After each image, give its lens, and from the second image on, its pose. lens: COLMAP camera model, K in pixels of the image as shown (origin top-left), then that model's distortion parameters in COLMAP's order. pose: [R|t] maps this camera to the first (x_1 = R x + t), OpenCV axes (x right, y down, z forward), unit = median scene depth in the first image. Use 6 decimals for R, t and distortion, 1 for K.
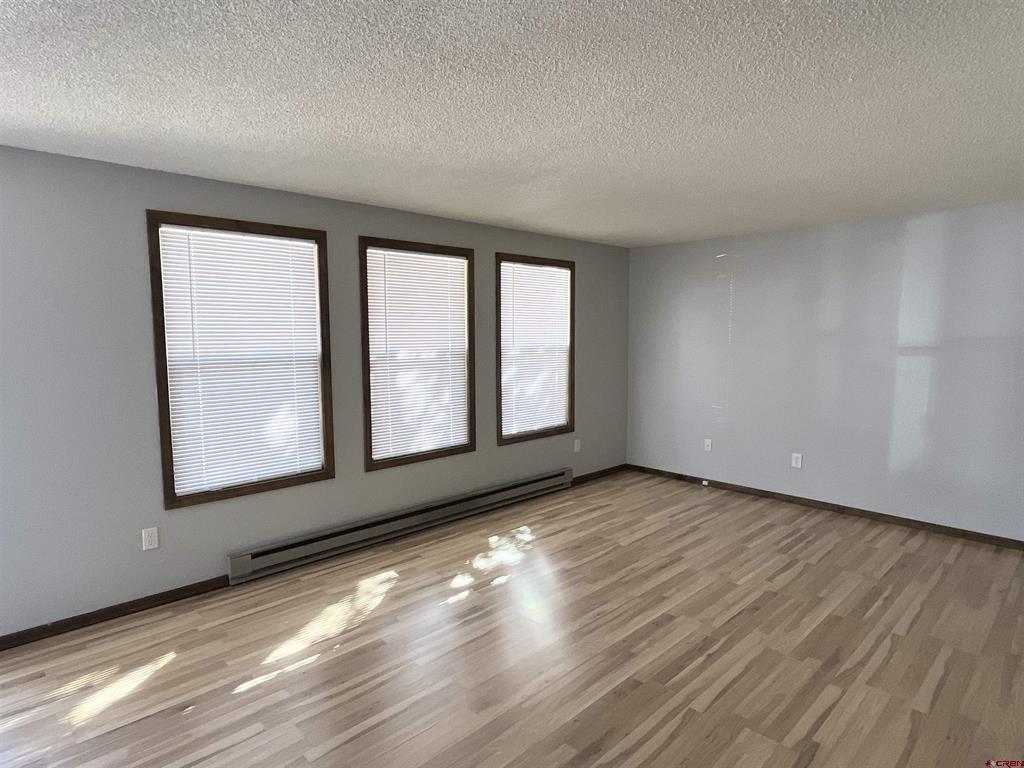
lens RADIAL K [[573.0, 0, 505.5], [0, 573.0, 389.8], [0, 0, 1]] dist [-0.012453, 0.000605]
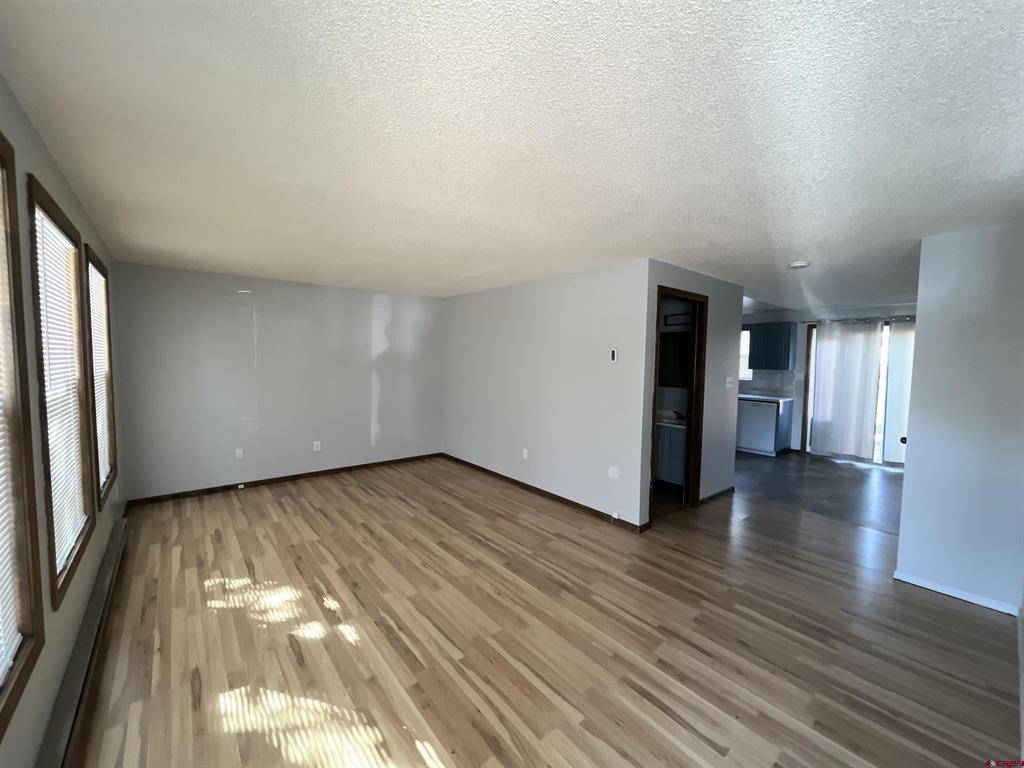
lens RADIAL K [[415.3, 0, 512.0], [0, 415.3, 384.0], [0, 0, 1]] dist [-0.000796, -0.000314]
pose [[0.077947, -0.063435, 0.994937, -0.539972], [0.093602, 0.994031, 0.056044, -0.049214], [-0.992554, 0.088760, 0.083419, 0.468182]]
